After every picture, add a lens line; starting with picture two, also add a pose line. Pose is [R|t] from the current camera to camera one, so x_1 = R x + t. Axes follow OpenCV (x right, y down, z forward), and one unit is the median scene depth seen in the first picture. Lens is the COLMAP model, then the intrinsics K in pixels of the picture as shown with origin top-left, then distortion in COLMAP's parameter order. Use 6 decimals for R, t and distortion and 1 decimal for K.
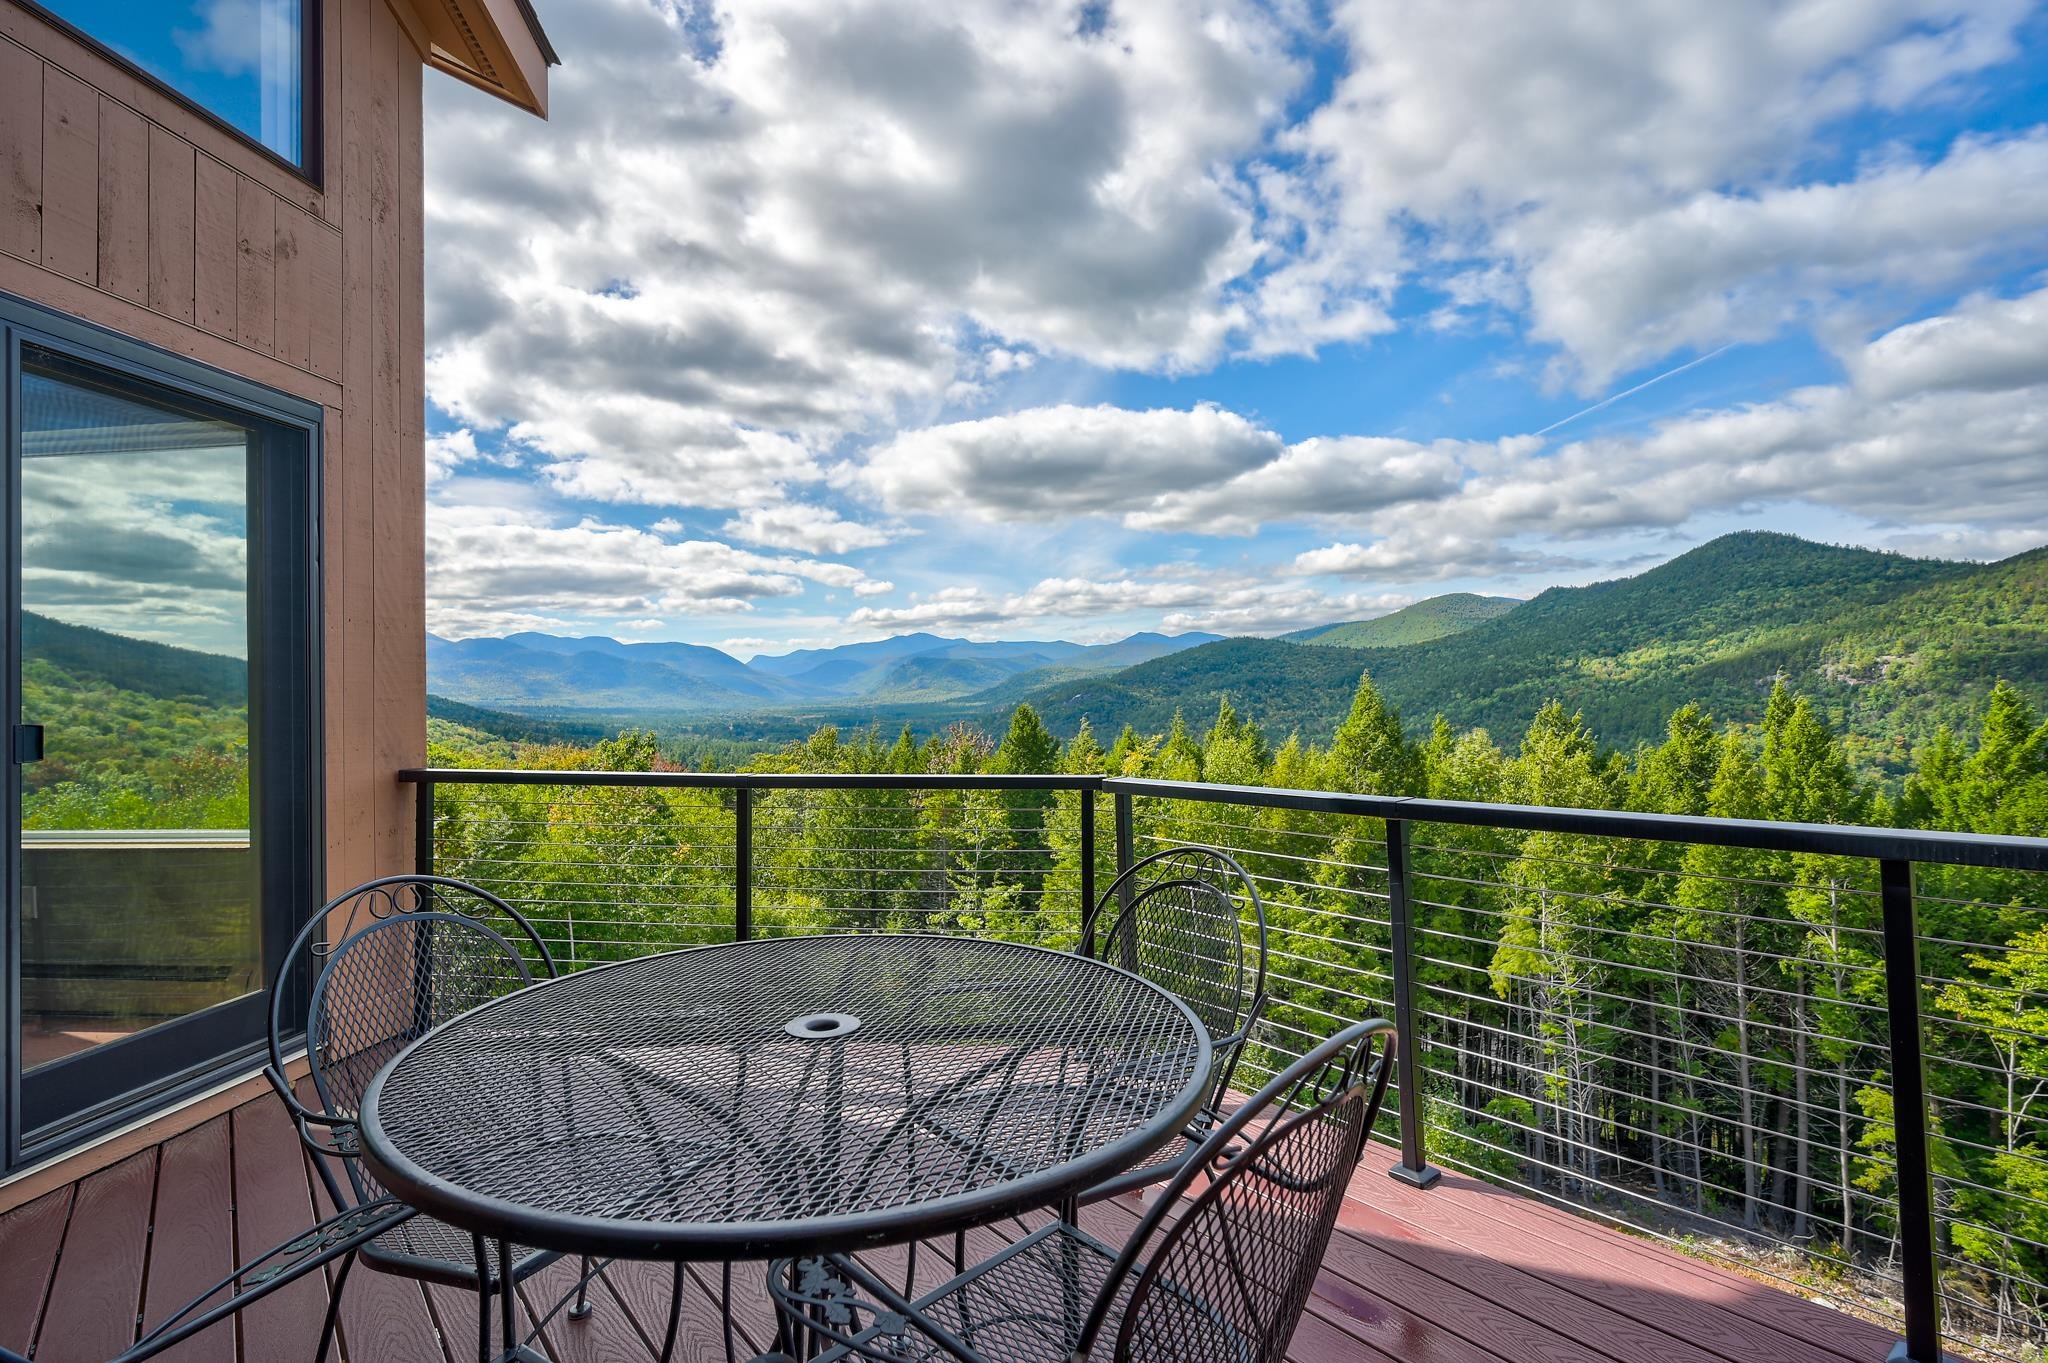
lens RADIAL K [[1005.1, 0, 1021.2], [0, 1005.1, 674.4], [0, 0, 1]] dist [-0.001454, -0.000619]
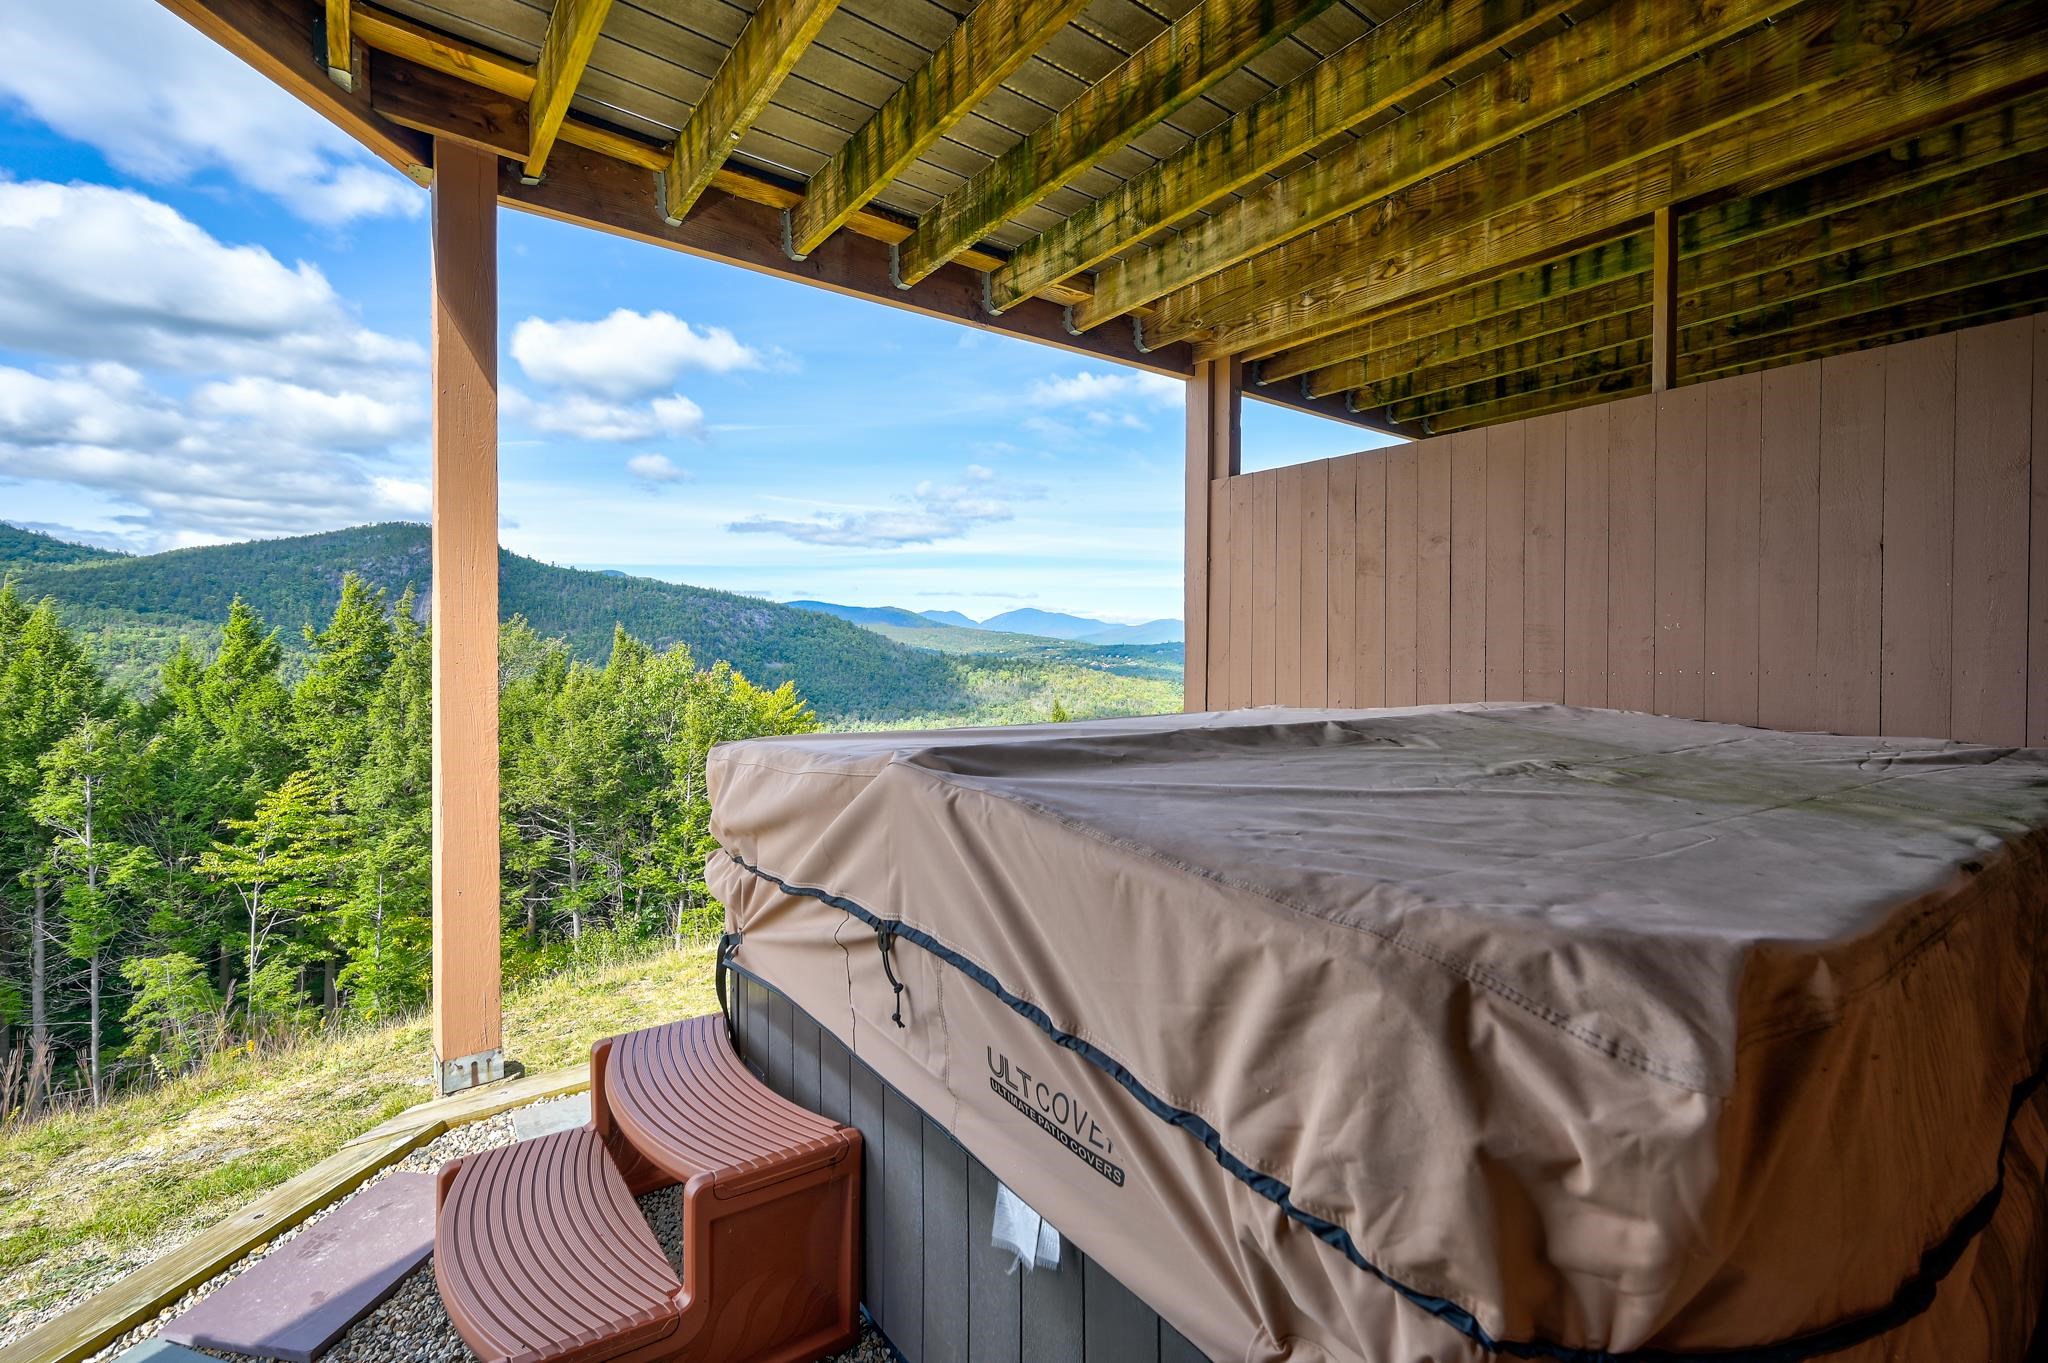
lens RADIAL K [[917.5, 0, 1024.0], [0, 917.5, 681.5], [0, 0, 1]] dist [0.002604, -0.000367]
pose [[0.022559, 0.009454, 0.999701, -0.090035], [-0.014601, 0.999852, -0.009126, 0.116606], [-0.999639, -0.014391, 0.022693, 0.060803]]
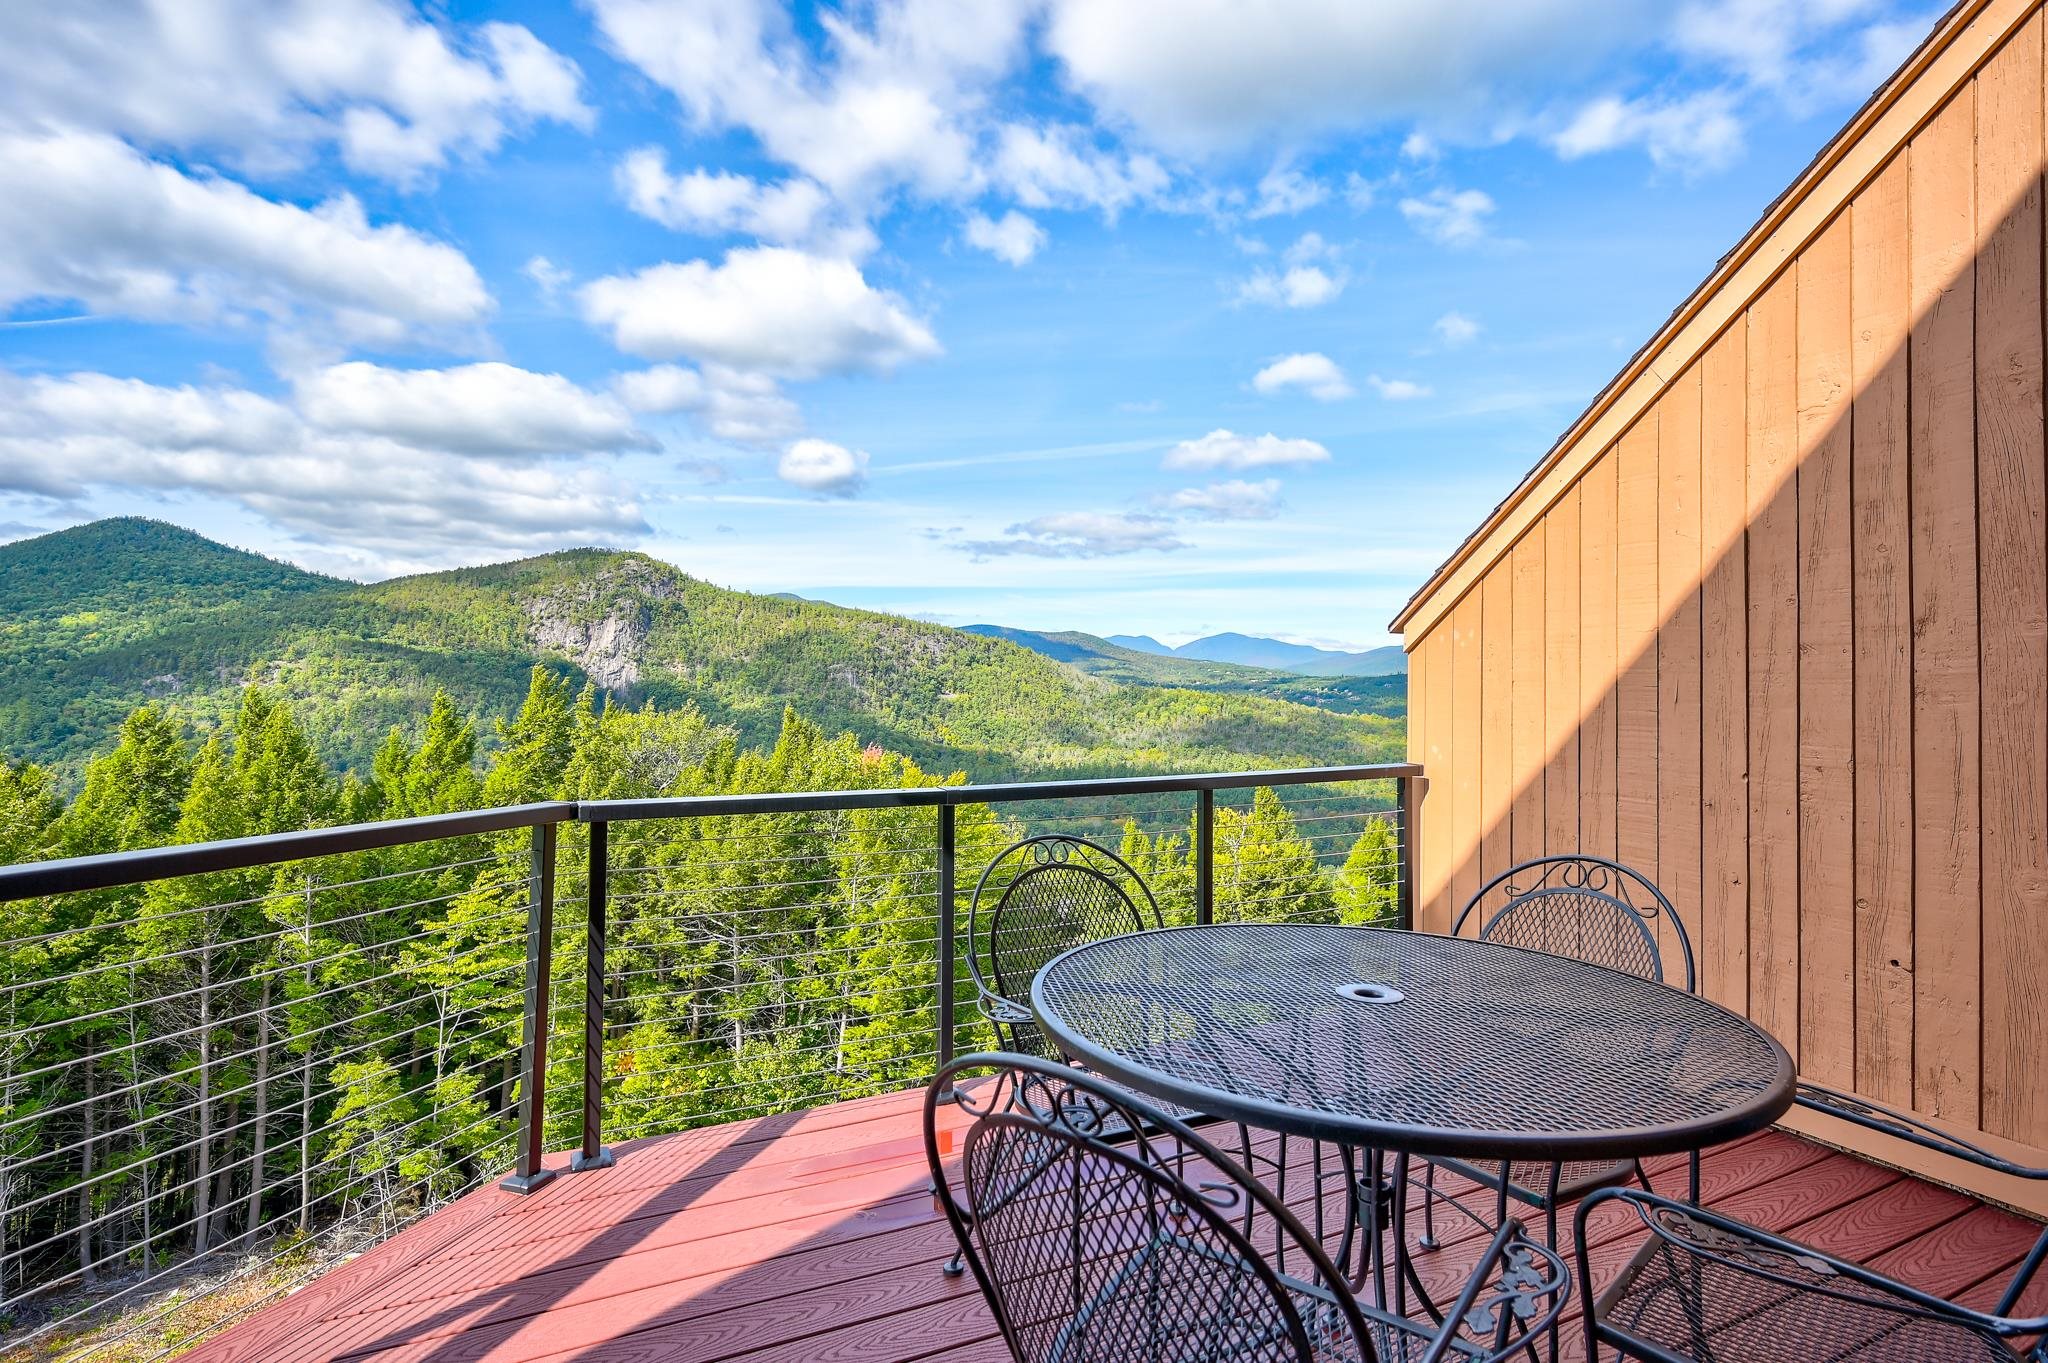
lens RADIAL K [[1026.6, 0, 1021.2], [0, 1026.6, 662.6], [0, 0, 1]] dist [-0.001780, -0.000234]
pose [[0.216108, 0.044010, 0.975377, -0.086732], [-0.031213, 0.998784, -0.038150, 0.001256], [-0.975870, -0.022199, 0.217219, 0.059927]]
